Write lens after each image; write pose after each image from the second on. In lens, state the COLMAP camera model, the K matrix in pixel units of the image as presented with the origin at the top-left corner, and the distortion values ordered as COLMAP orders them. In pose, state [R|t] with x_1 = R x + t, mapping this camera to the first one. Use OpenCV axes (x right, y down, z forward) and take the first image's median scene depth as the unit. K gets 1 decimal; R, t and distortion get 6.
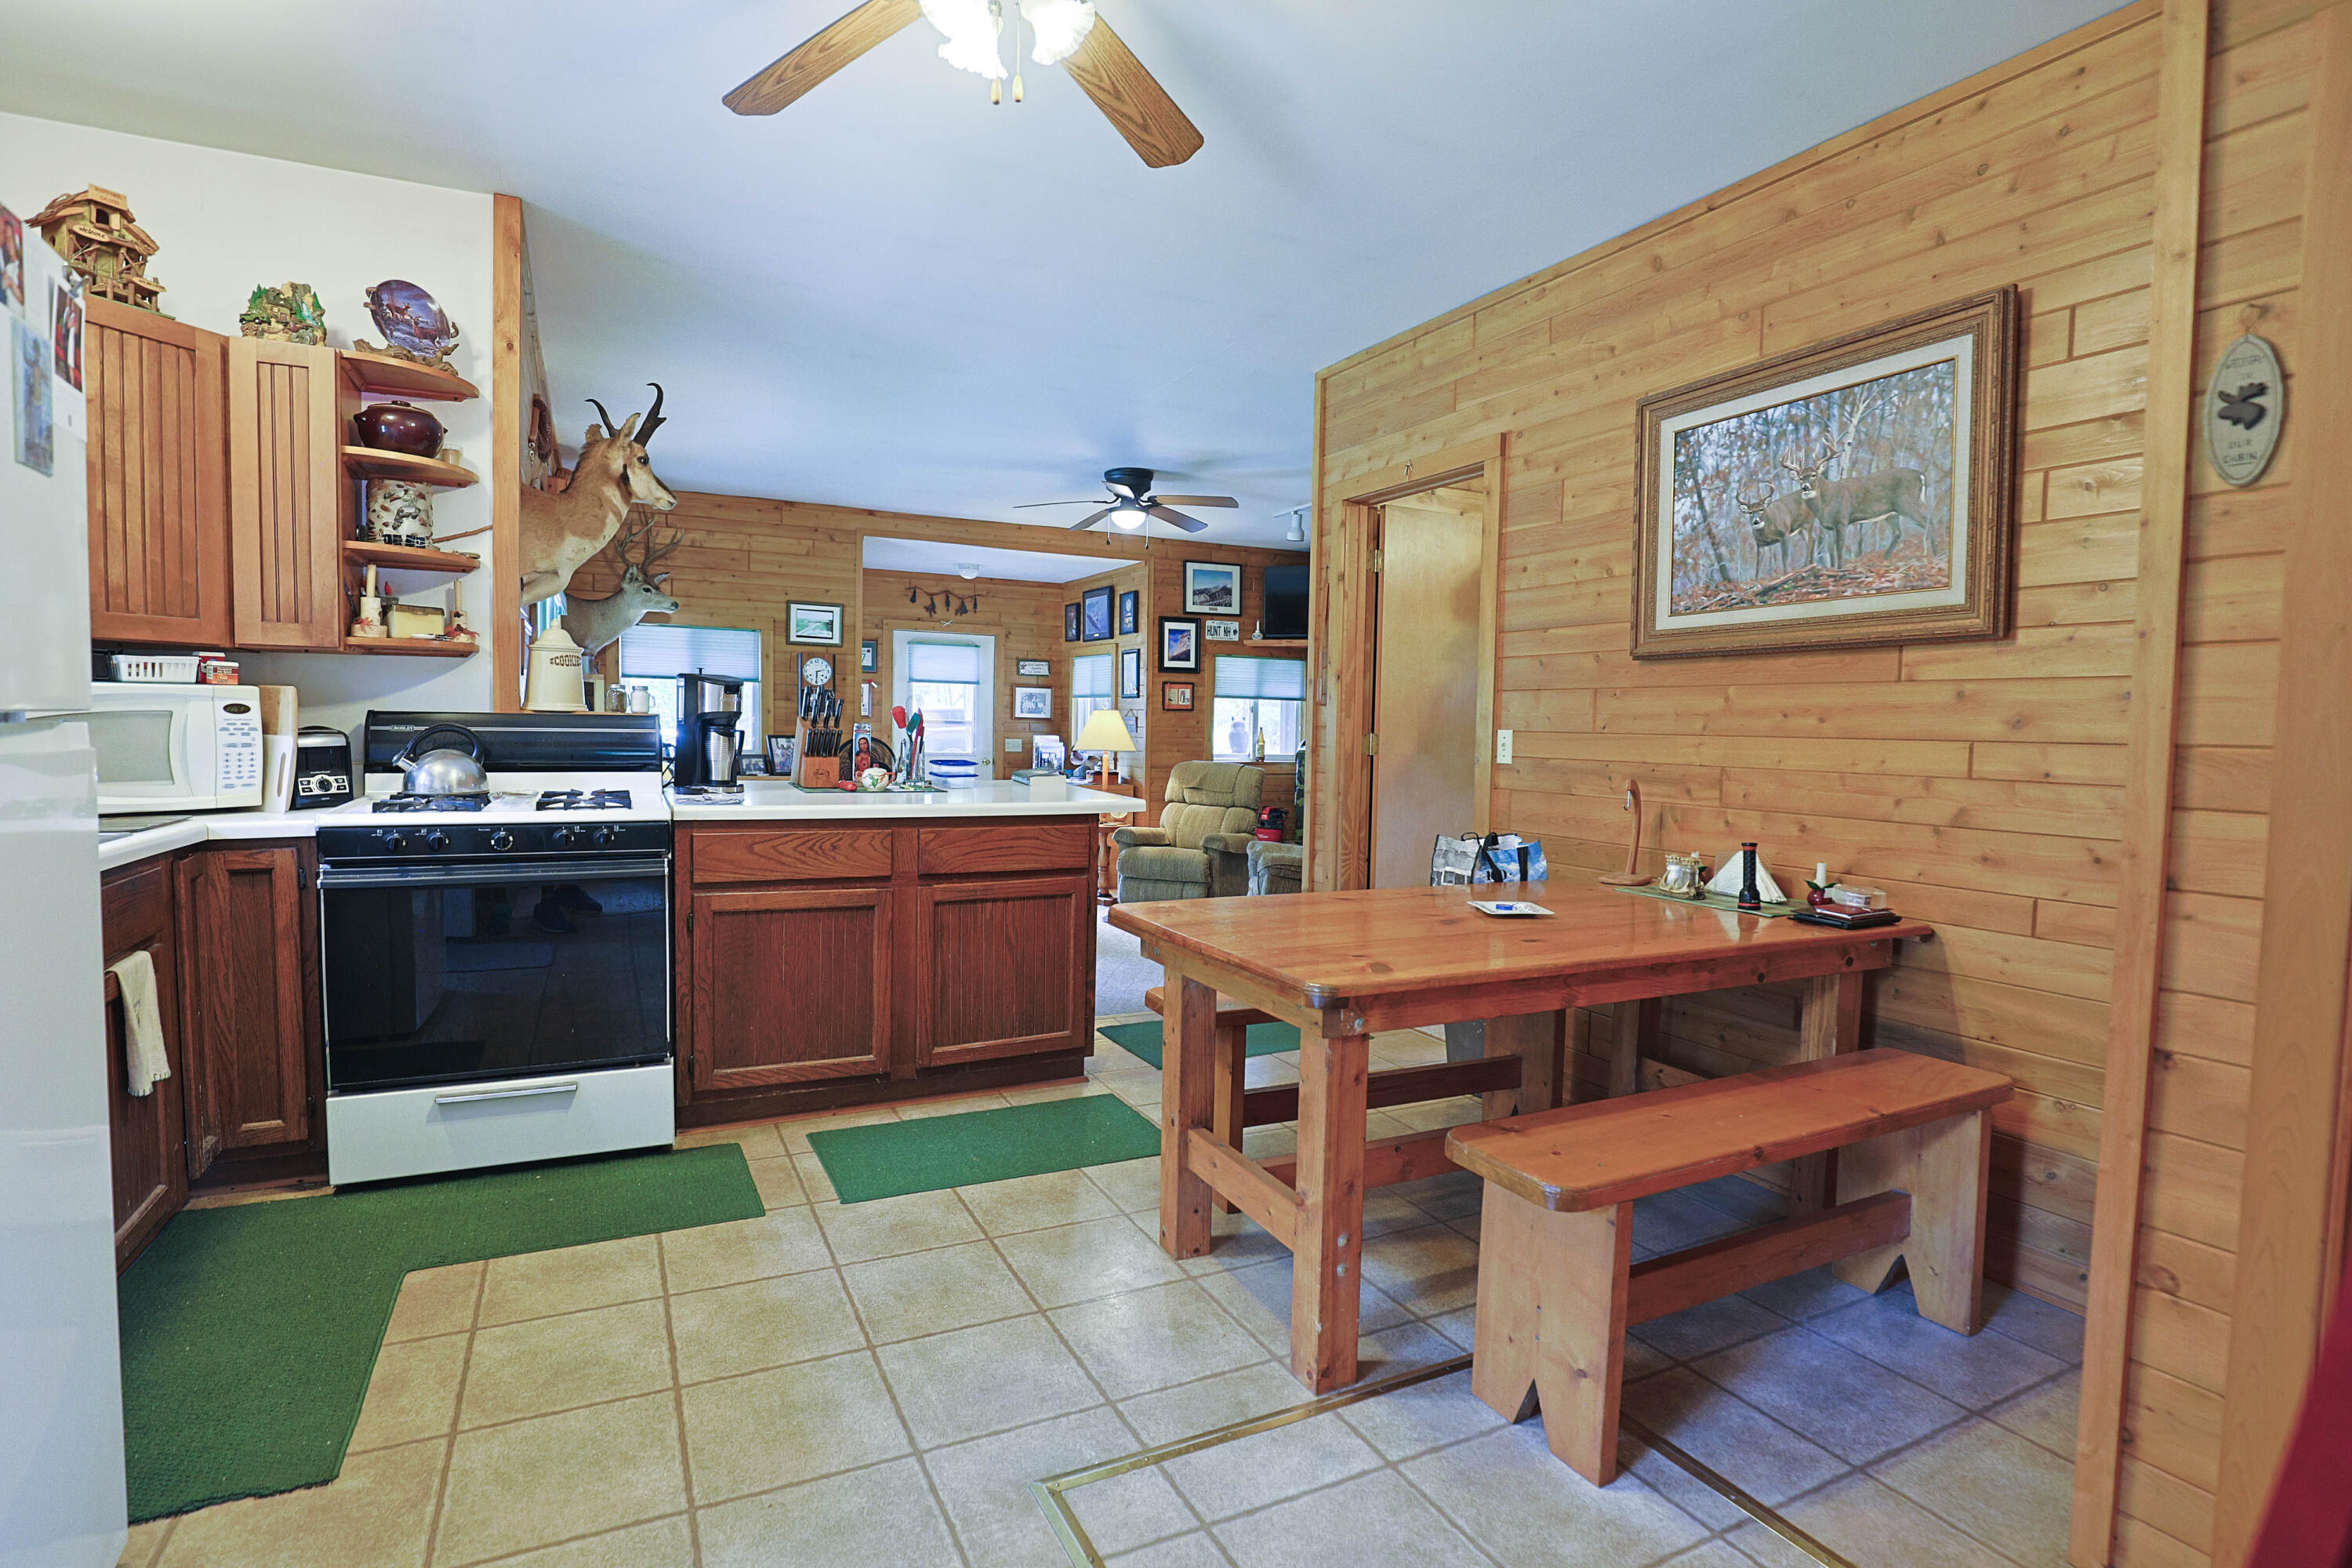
lens RADIAL K [[1145.3, 0, 1177.7], [0, 1145.3, 790.8], [0, 0, 1]] dist [-0.031485, 0.003361]
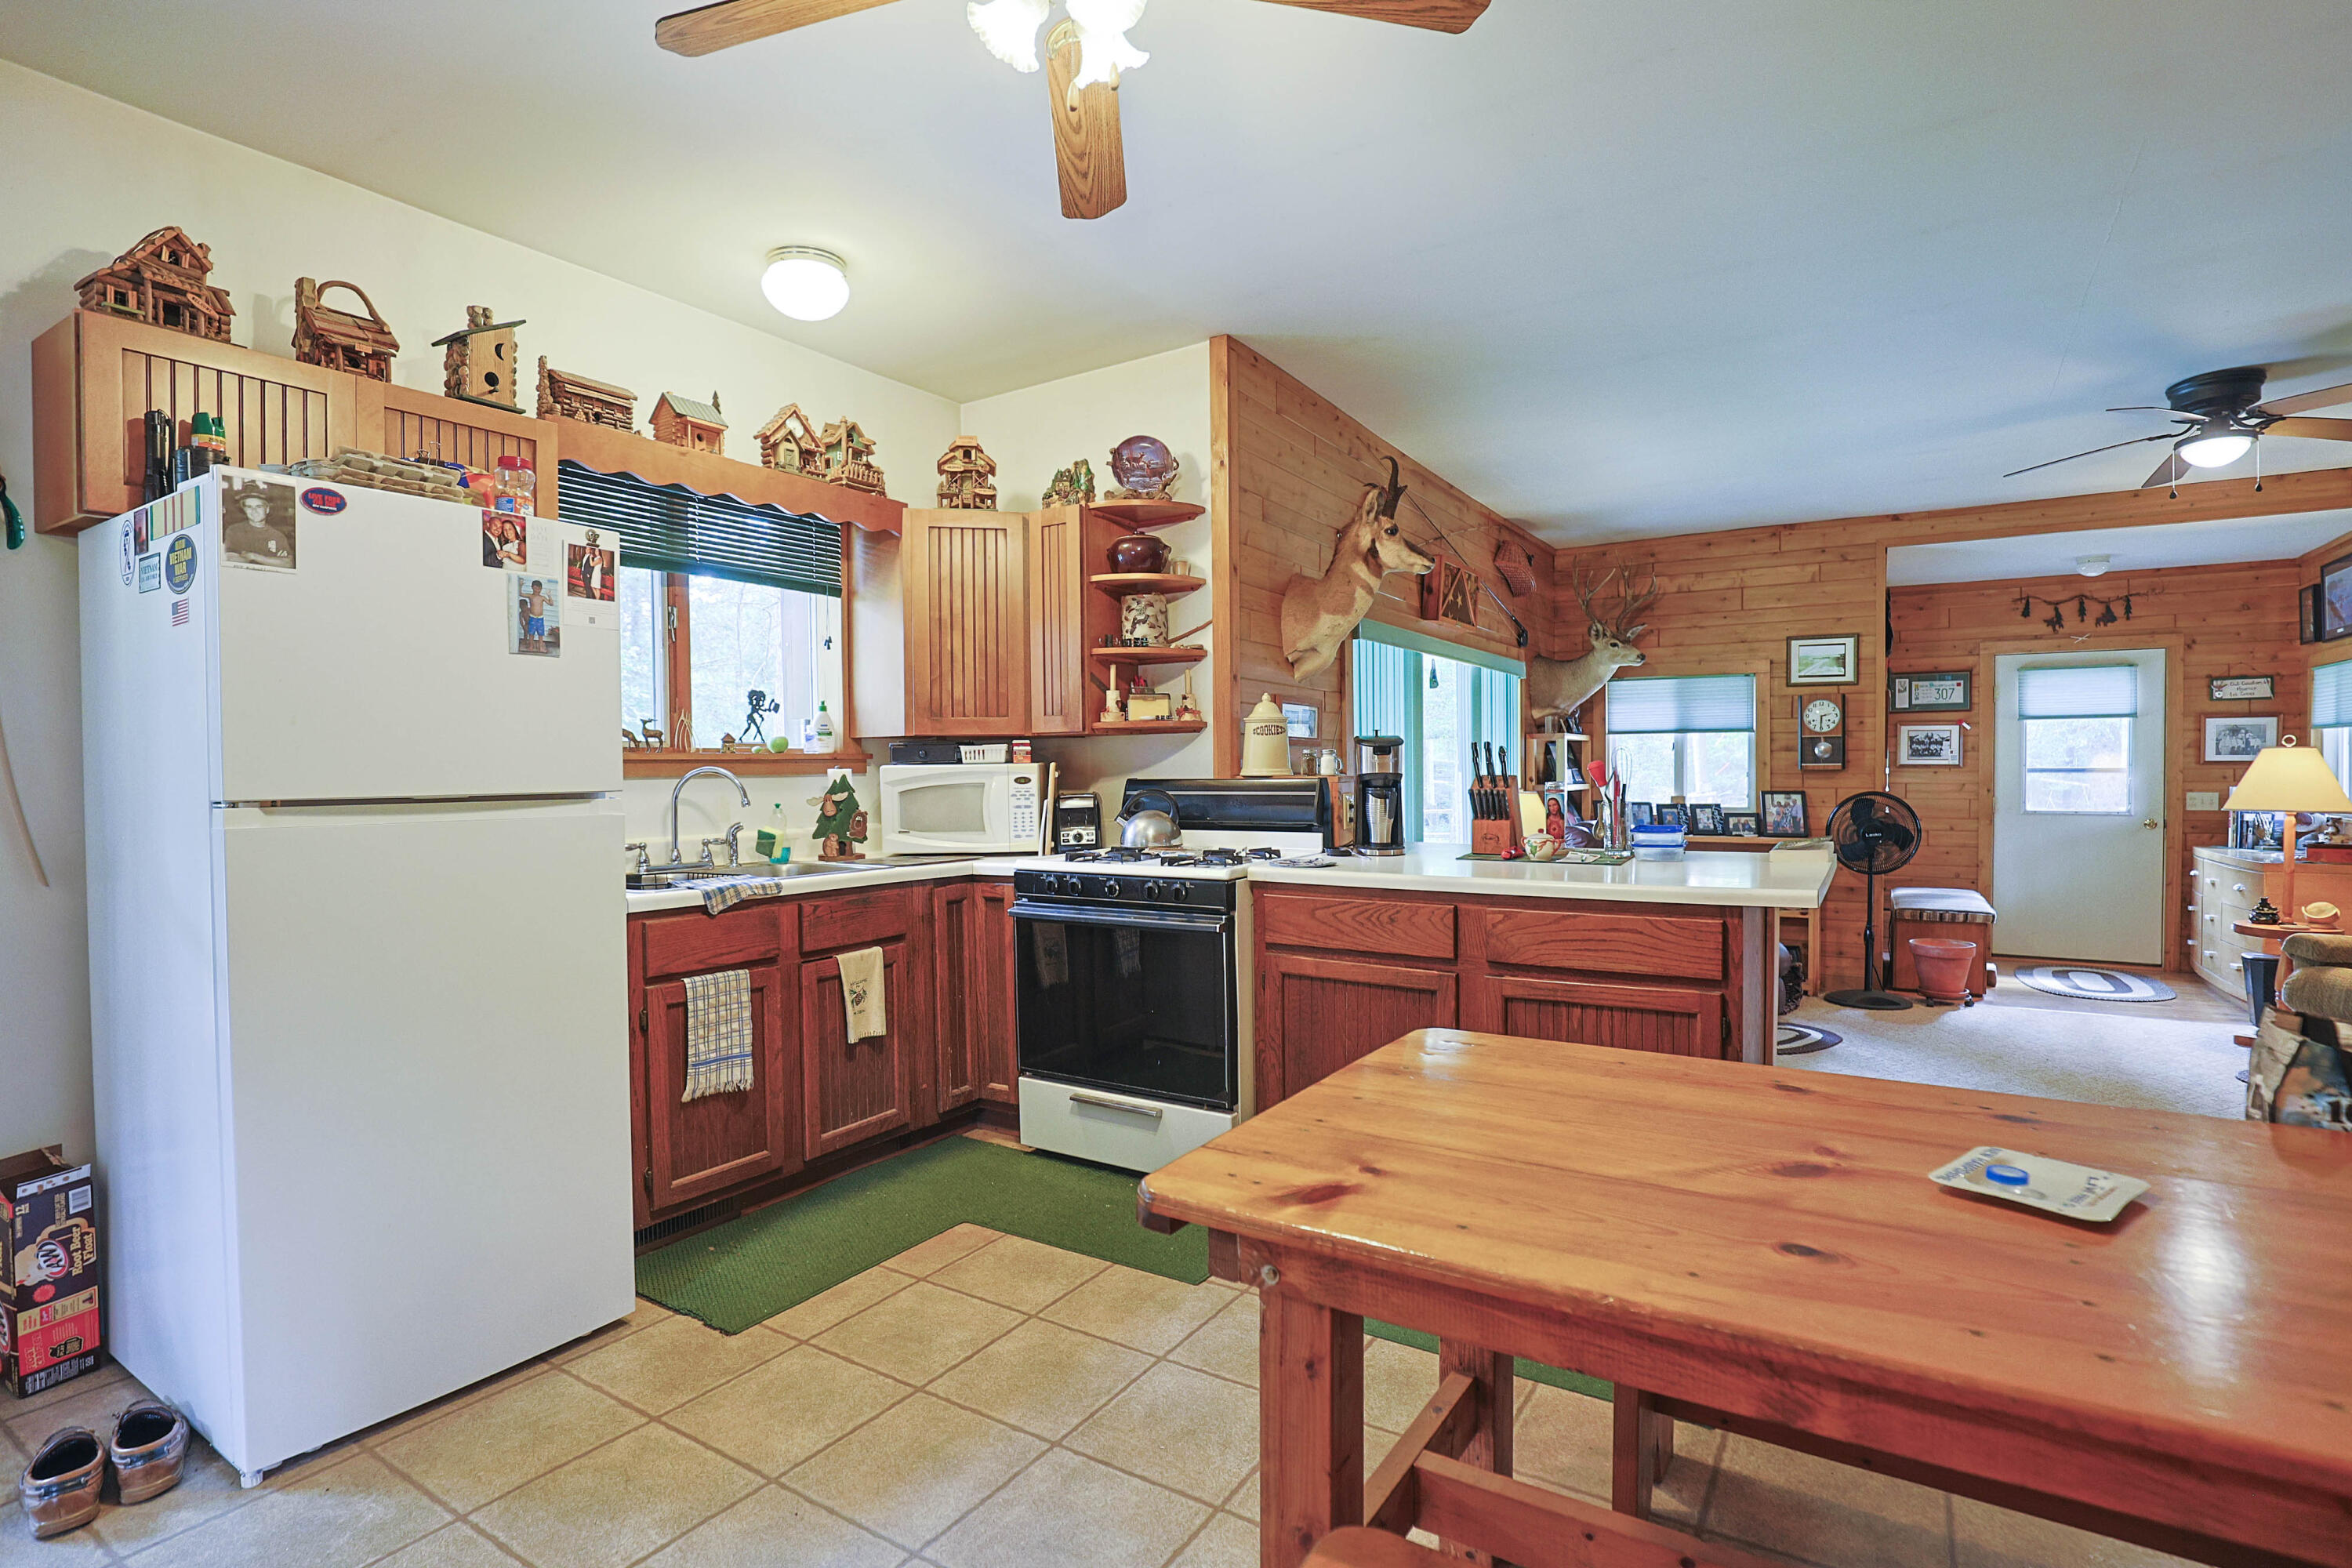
lens RADIAL K [[1145.3, 0, 1179.7], [0, 1145.3, 792.4], [0, 0, 1]] dist [-0.031485, 0.003361]
pose [[0.510354, -0.007454, -0.859932, 0.415322], [-0.031649, 0.999122, -0.027444, -0.023040], [0.859382, 0.041222, 0.509670, 0.397876]]
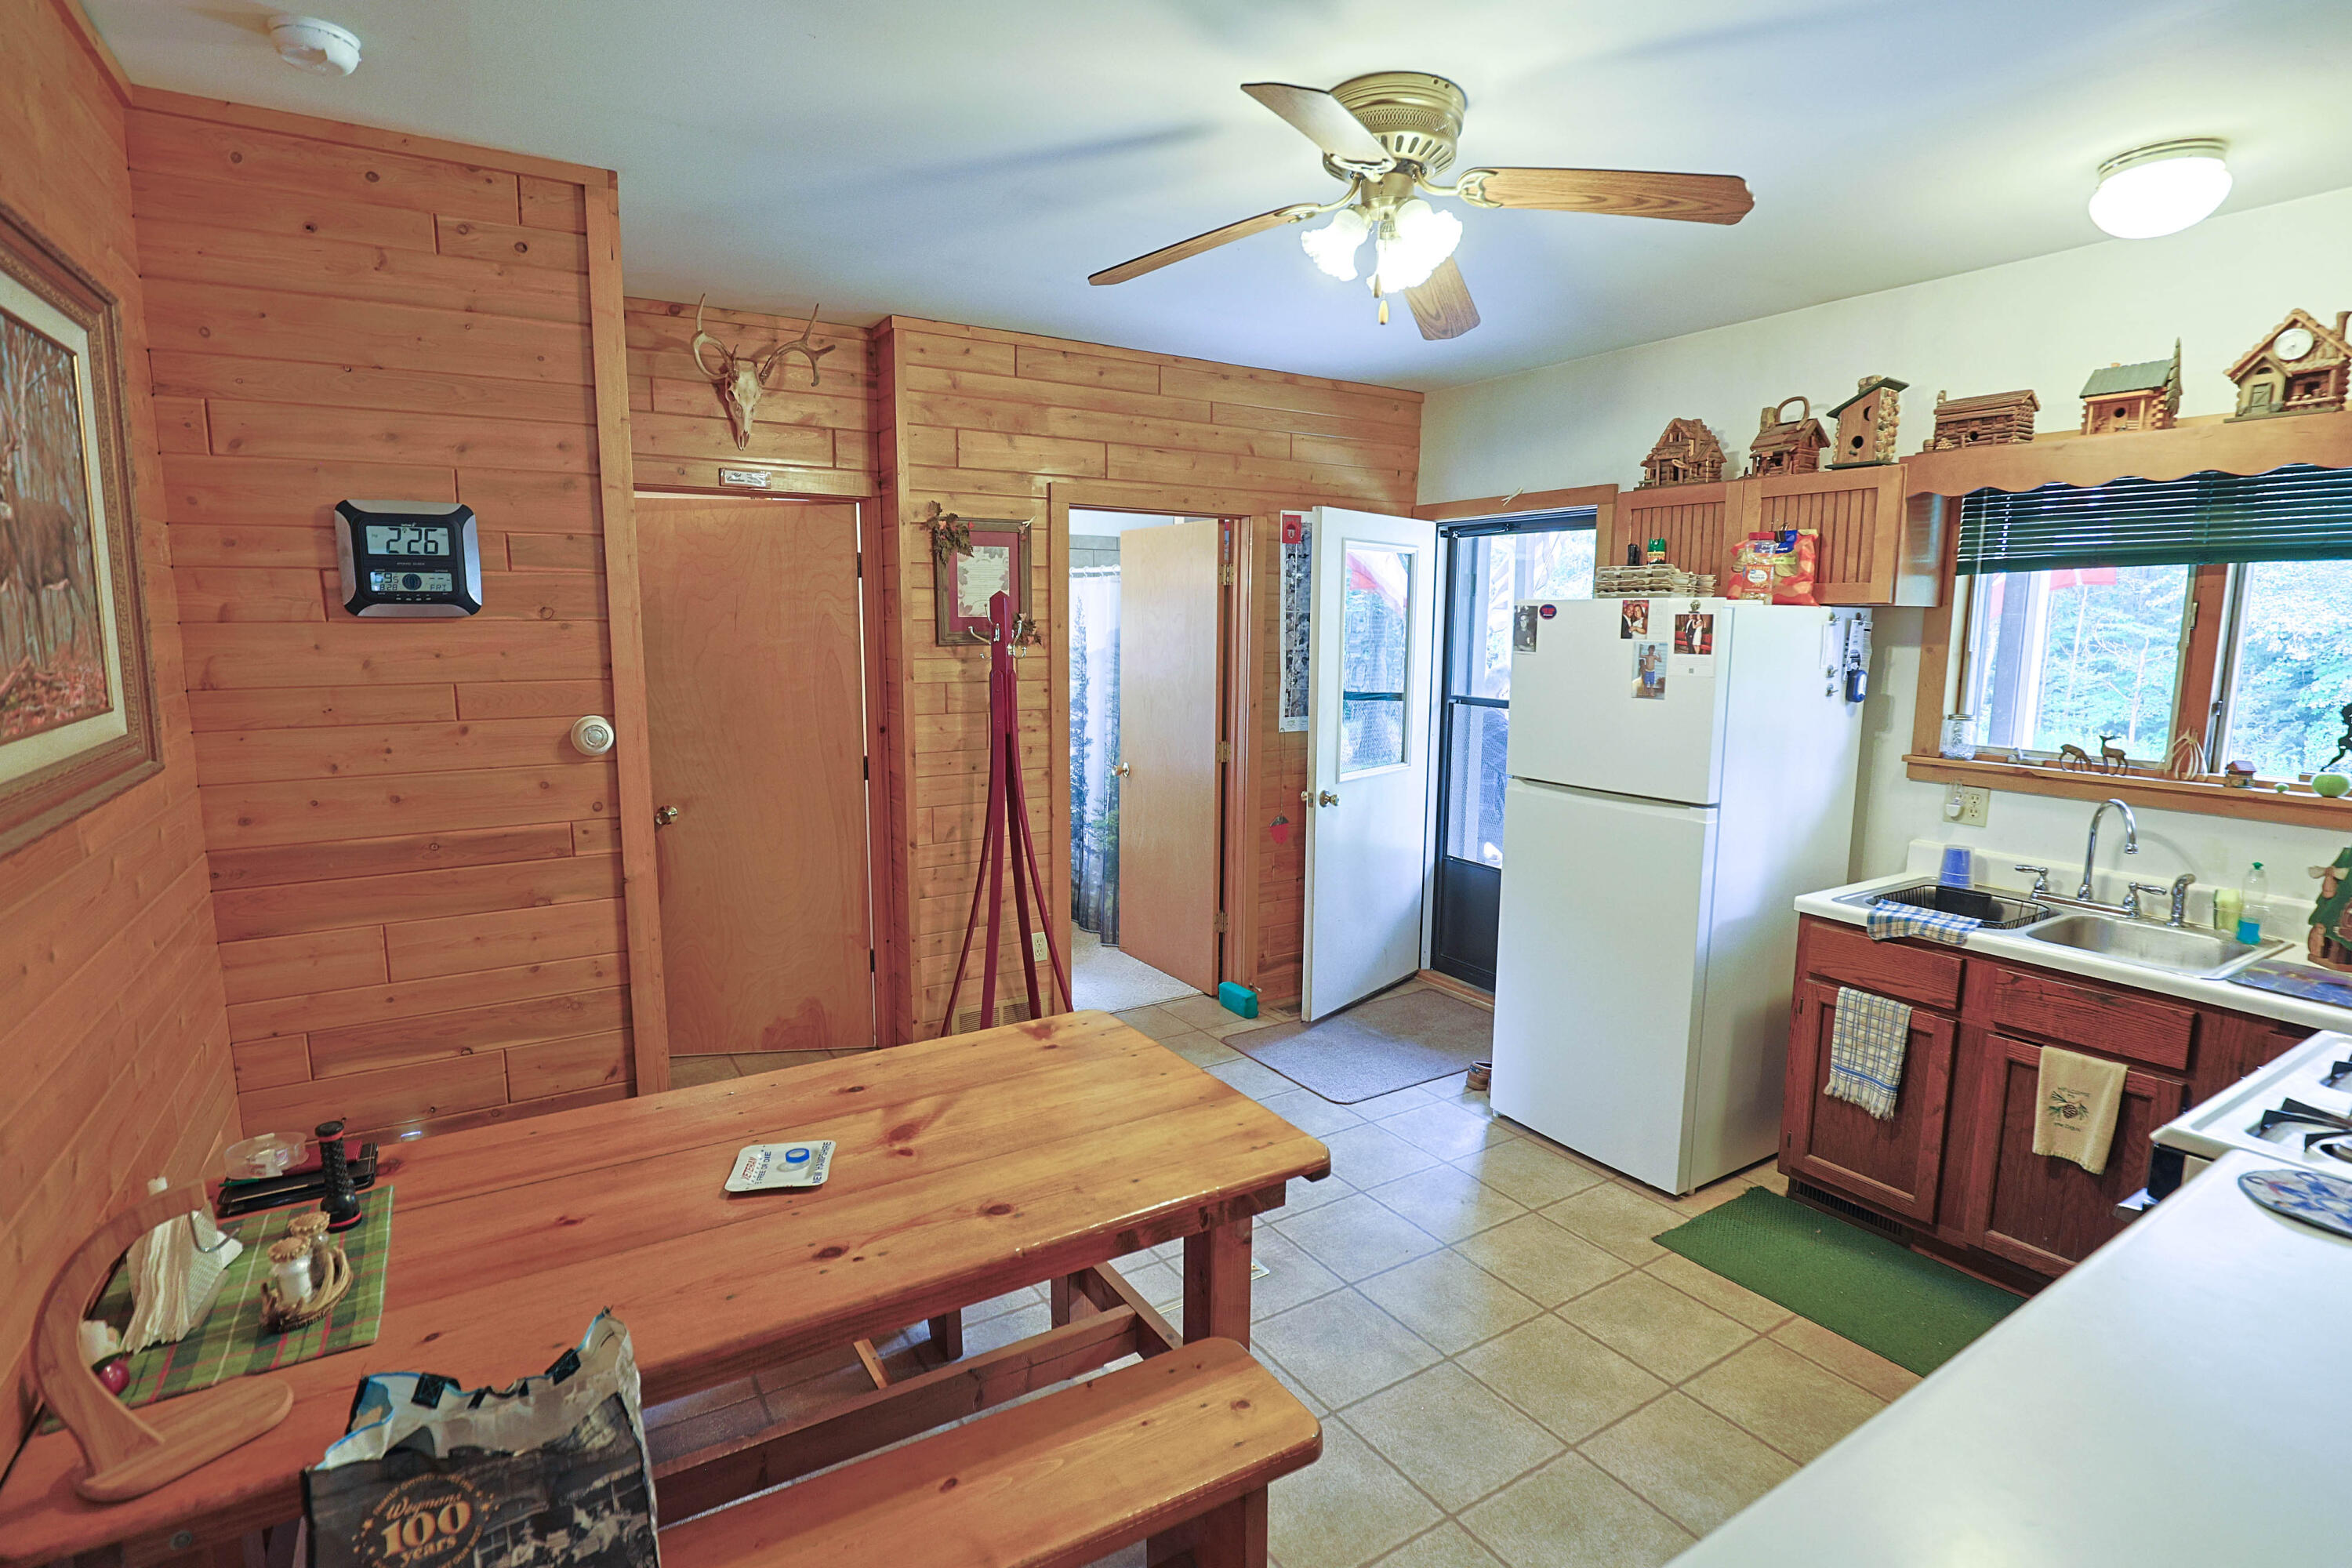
lens RADIAL K [[1145.3, 0, 1178.0], [0, 1145.3, 790.3], [0, 0, 1]] dist [-0.031485, 0.003361]
pose [[-0.995371, -0.011891, -0.095367, 0.096148], [-0.031335, 0.978242, 0.205087, -0.234252], [0.090853, 0.207126, -0.974087, 1.387948]]
